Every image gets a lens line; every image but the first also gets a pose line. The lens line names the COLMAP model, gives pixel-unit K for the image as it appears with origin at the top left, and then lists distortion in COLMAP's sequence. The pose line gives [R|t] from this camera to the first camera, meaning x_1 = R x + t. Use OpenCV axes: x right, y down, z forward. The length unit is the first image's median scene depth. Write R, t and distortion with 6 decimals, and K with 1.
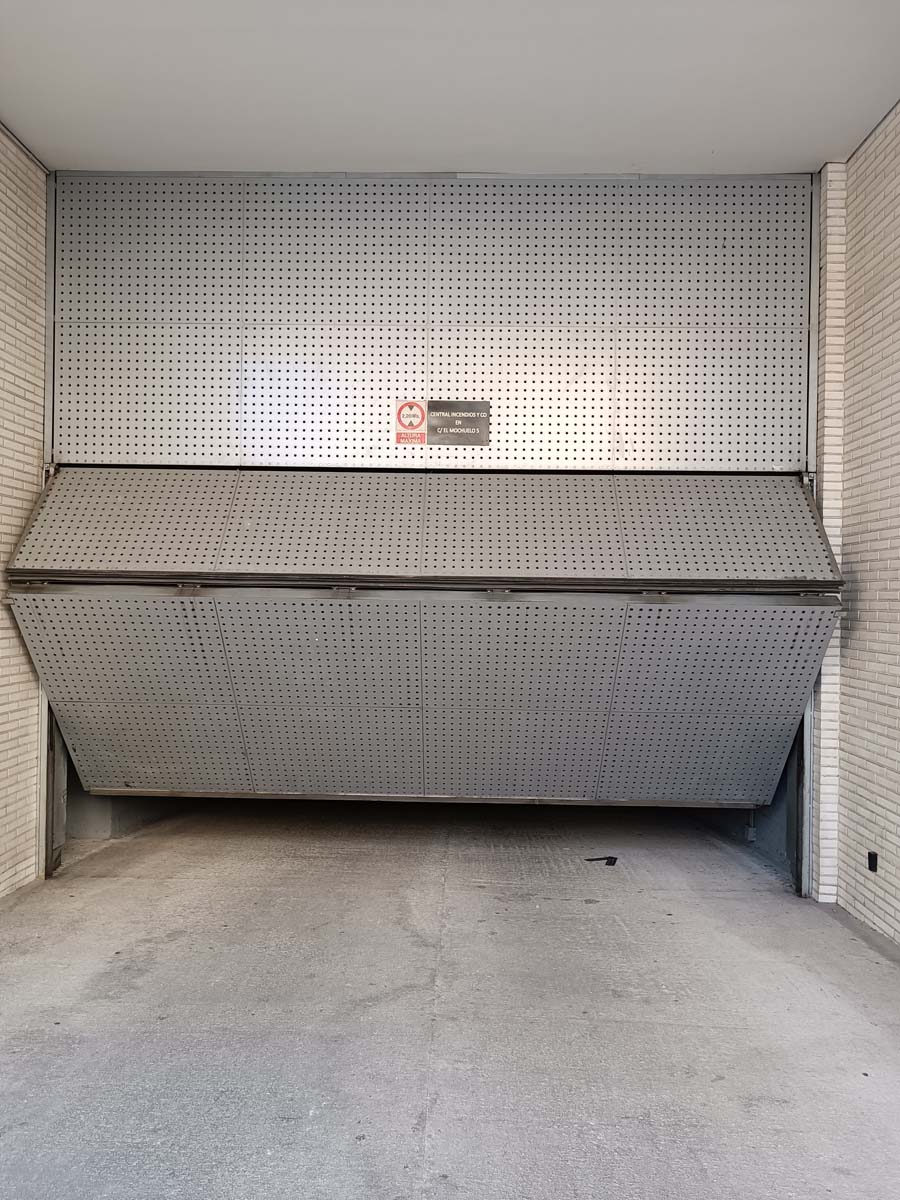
lens RADIAL K [[951.6, 0, 443.8], [0, 951.6, 596.7], [0, 0, 1]] dist [0.004641, -0.002627]
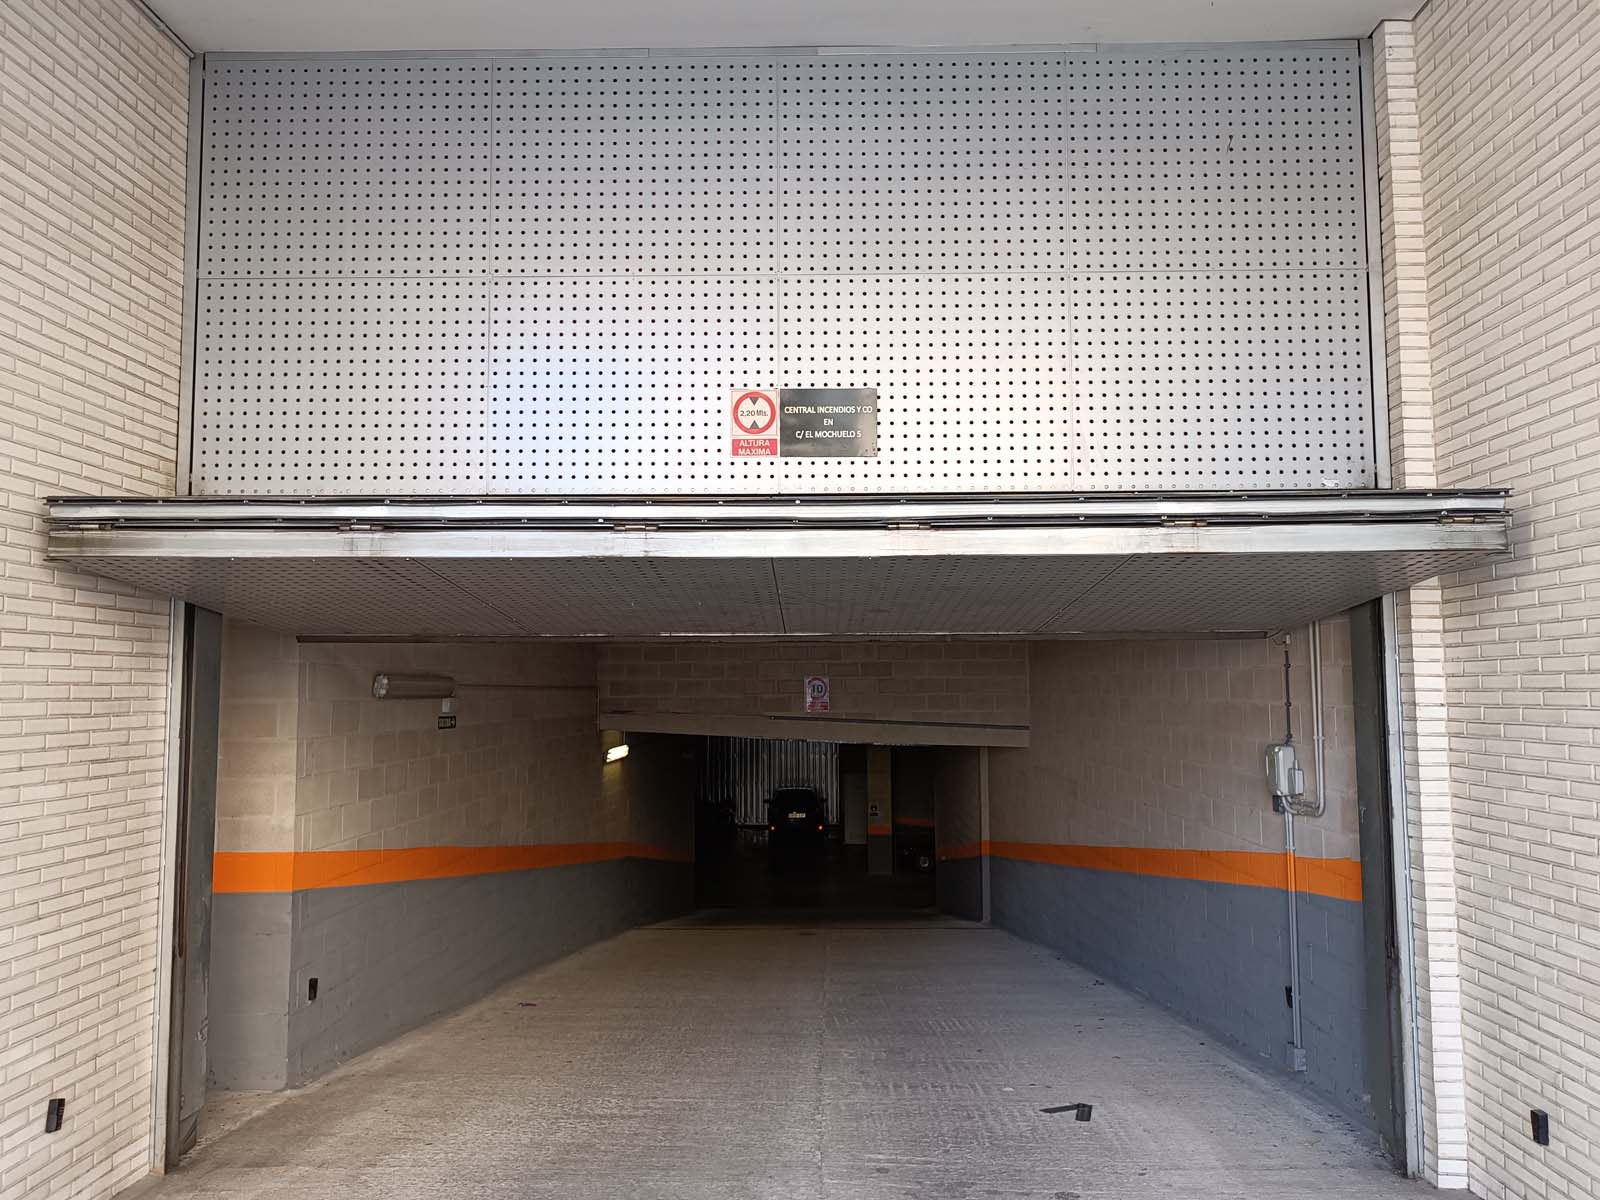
lens RADIAL K [[1268.7, 0, 803.7], [0, 1268.7, 606.0], [0, 0, 1]] dist [0.004641, -0.002627]
pose [[0.999780, -0.017612, 0.011354, -0.013162], [0.018302, 0.997795, -0.063794, -0.005392], [-0.010206, 0.063988, 0.997899, 0.156569]]
